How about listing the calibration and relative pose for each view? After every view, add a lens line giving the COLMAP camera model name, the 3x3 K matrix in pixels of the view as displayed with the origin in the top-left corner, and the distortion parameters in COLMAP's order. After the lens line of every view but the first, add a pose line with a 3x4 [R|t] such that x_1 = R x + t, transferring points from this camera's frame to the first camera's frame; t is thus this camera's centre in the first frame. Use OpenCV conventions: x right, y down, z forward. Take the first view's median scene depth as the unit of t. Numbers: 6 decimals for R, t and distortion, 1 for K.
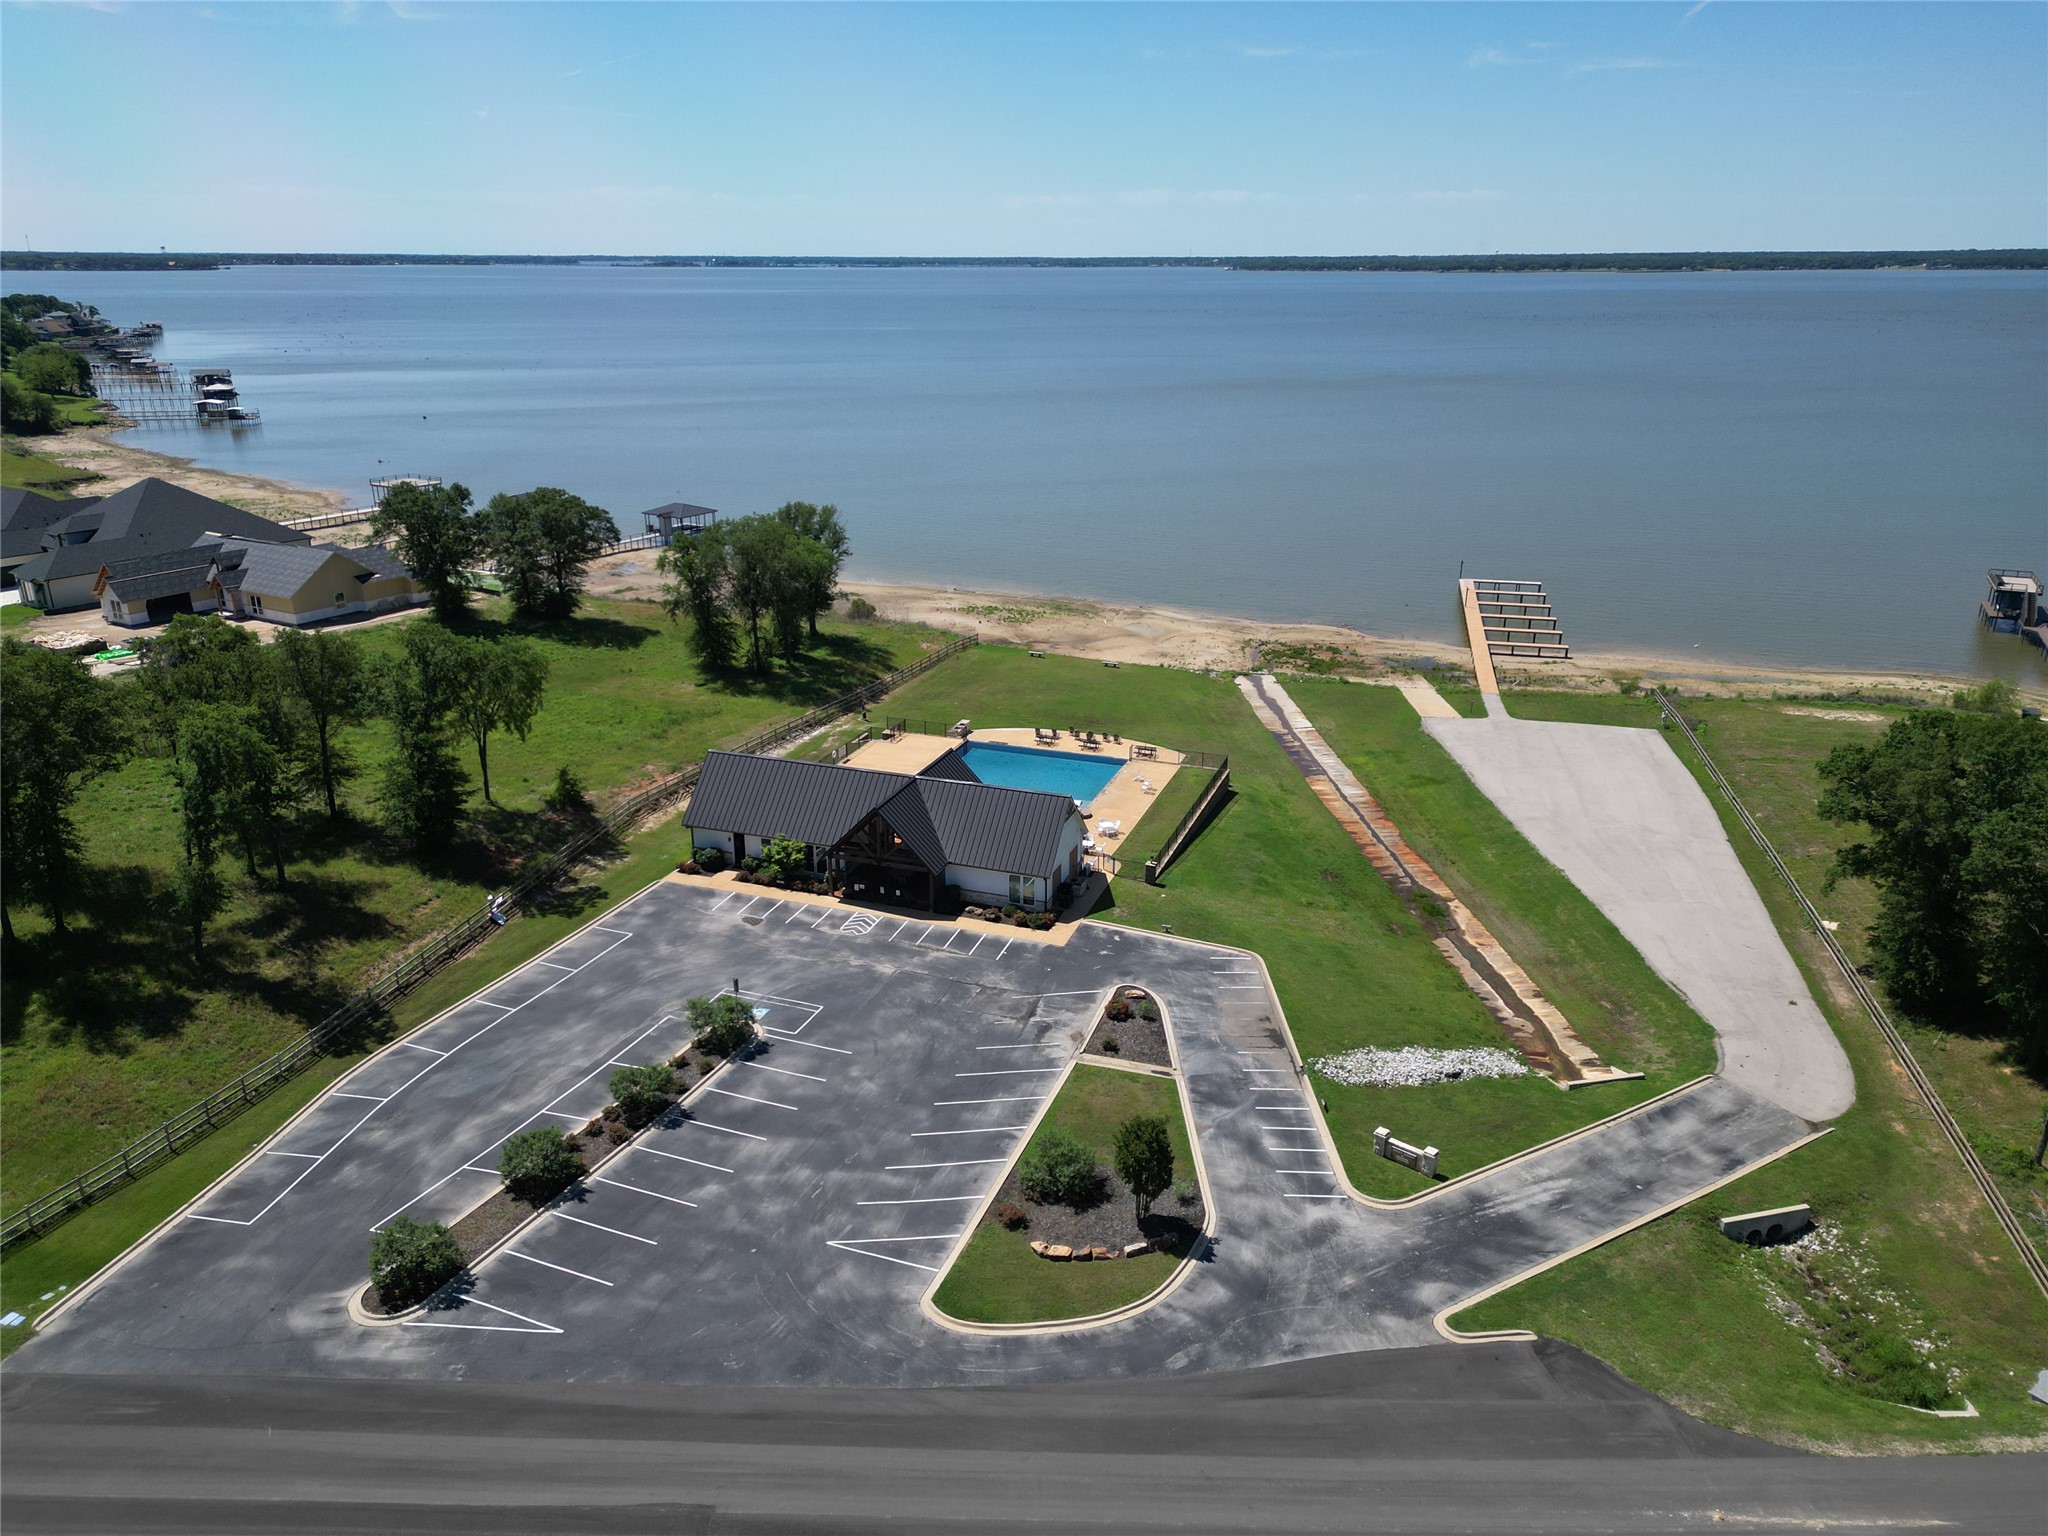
lens RADIAL K [[1420.5, 0, 1035.2], [0, 1420.5, 775.7], [0, 0, 1]] dist [0.075510, -0.065691]
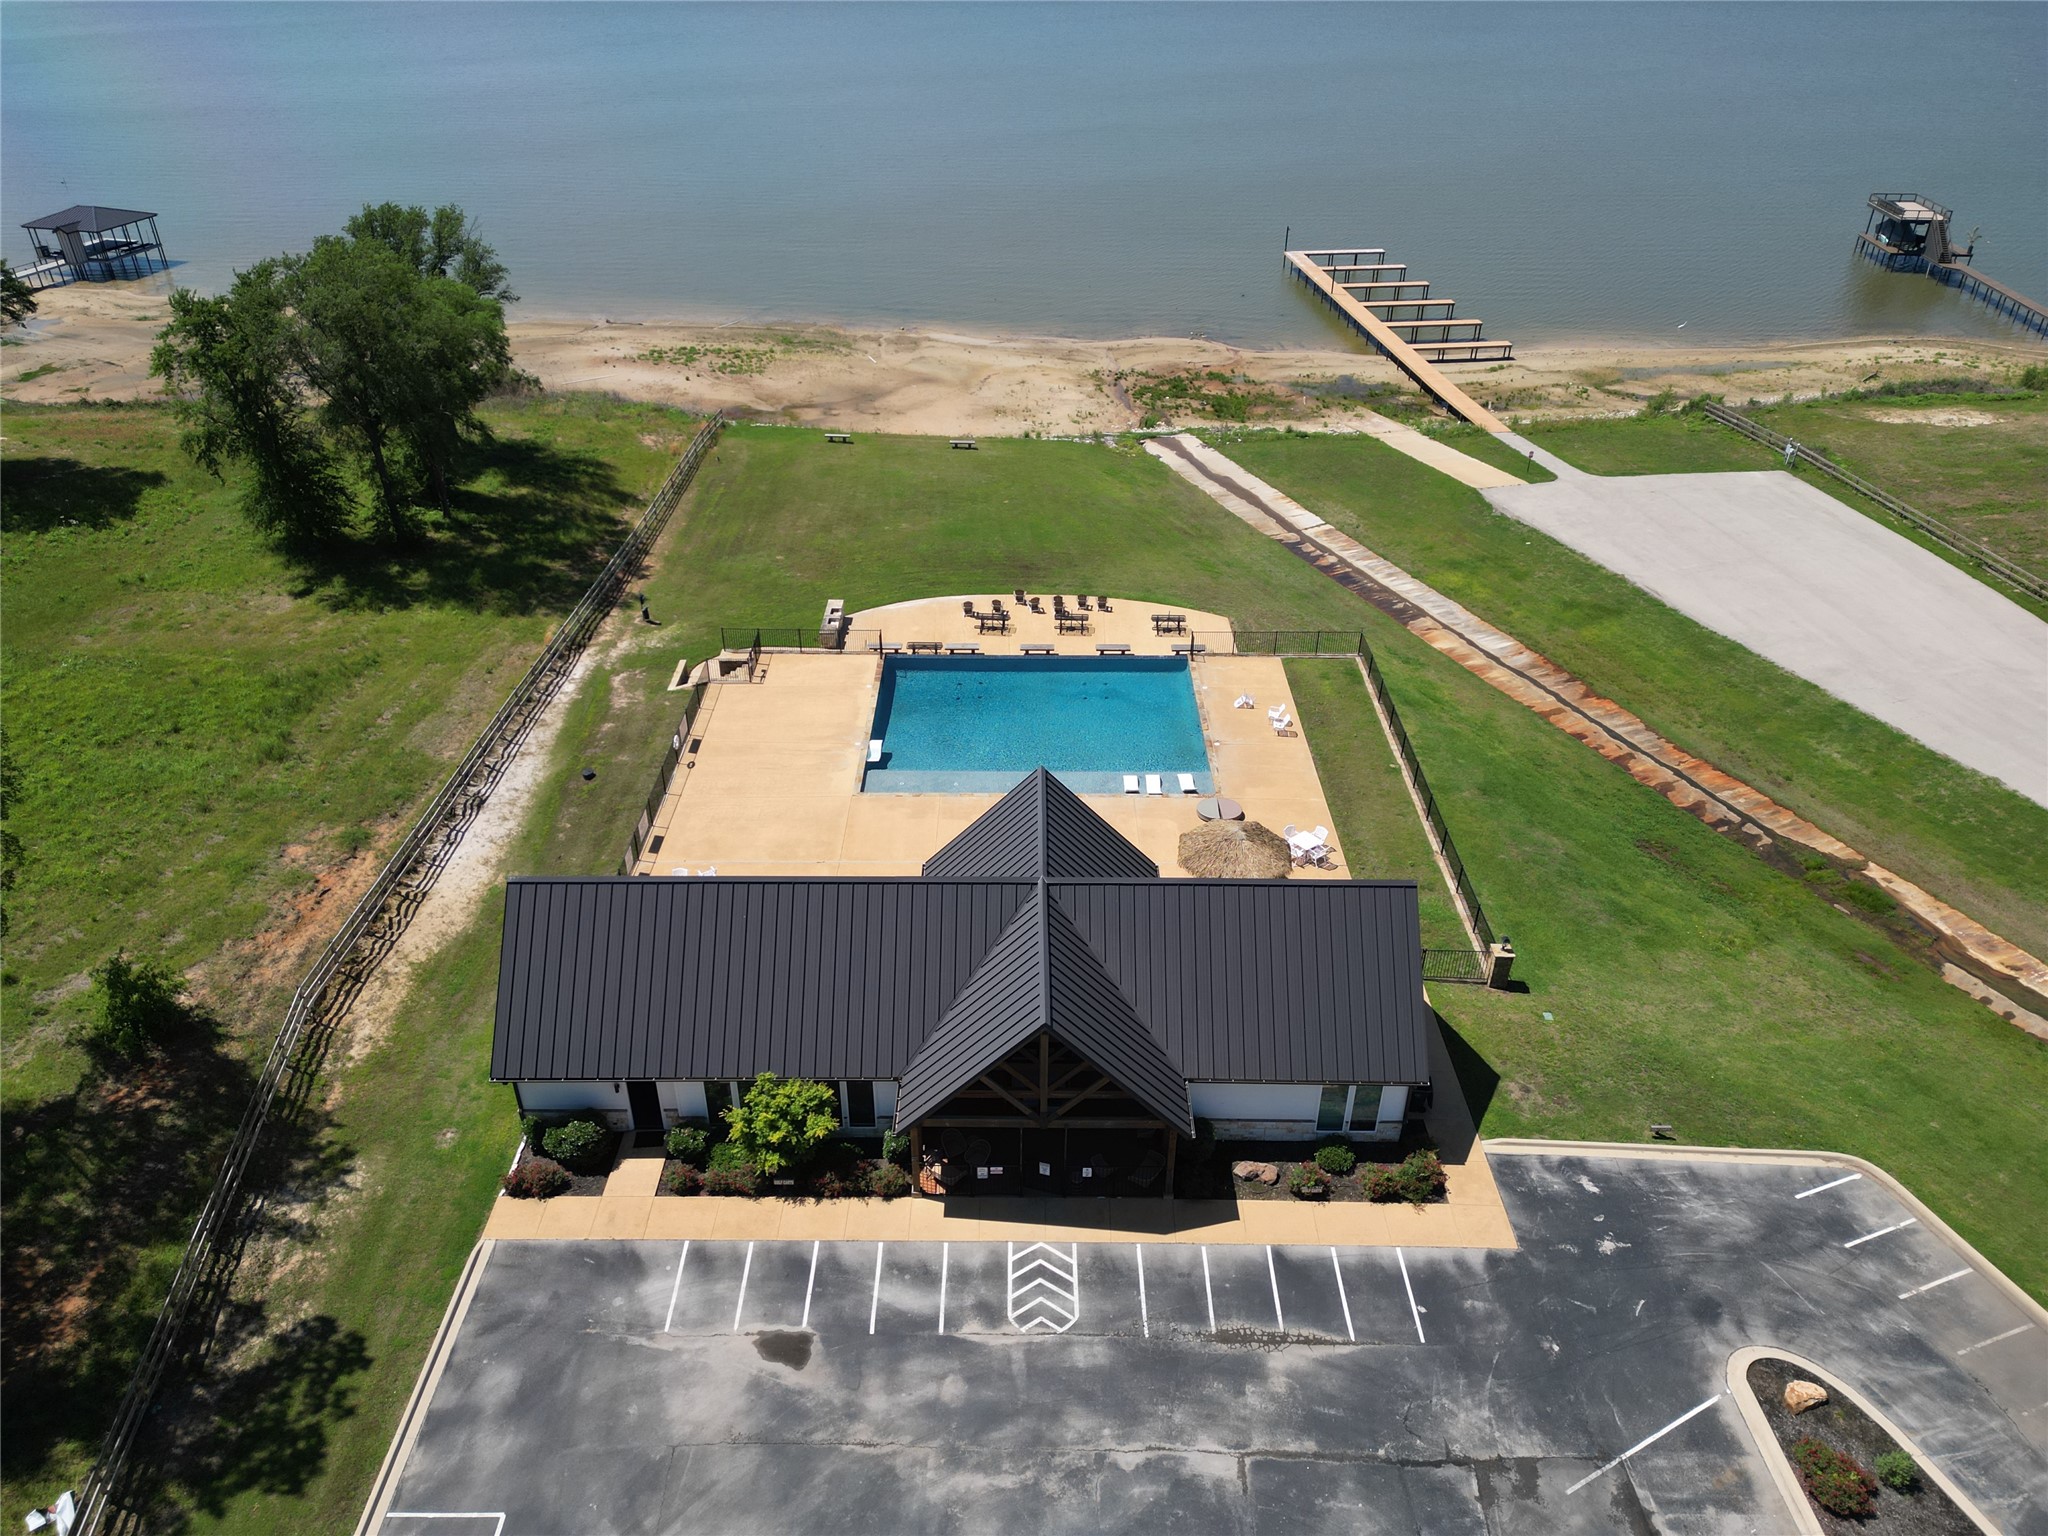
lens RADIAL K [[1420.5, 0, 1029.5], [0, 1420.5, 780.9], [0, 0, 1]] dist [0.075510, -0.065691]
pose [[0.943578, -0.178344, 0.279023, -0.154306], [0.111581, 0.964544, 0.239177, -0.101598], [-0.311785, -0.194548, 0.930022, 0.444875]]
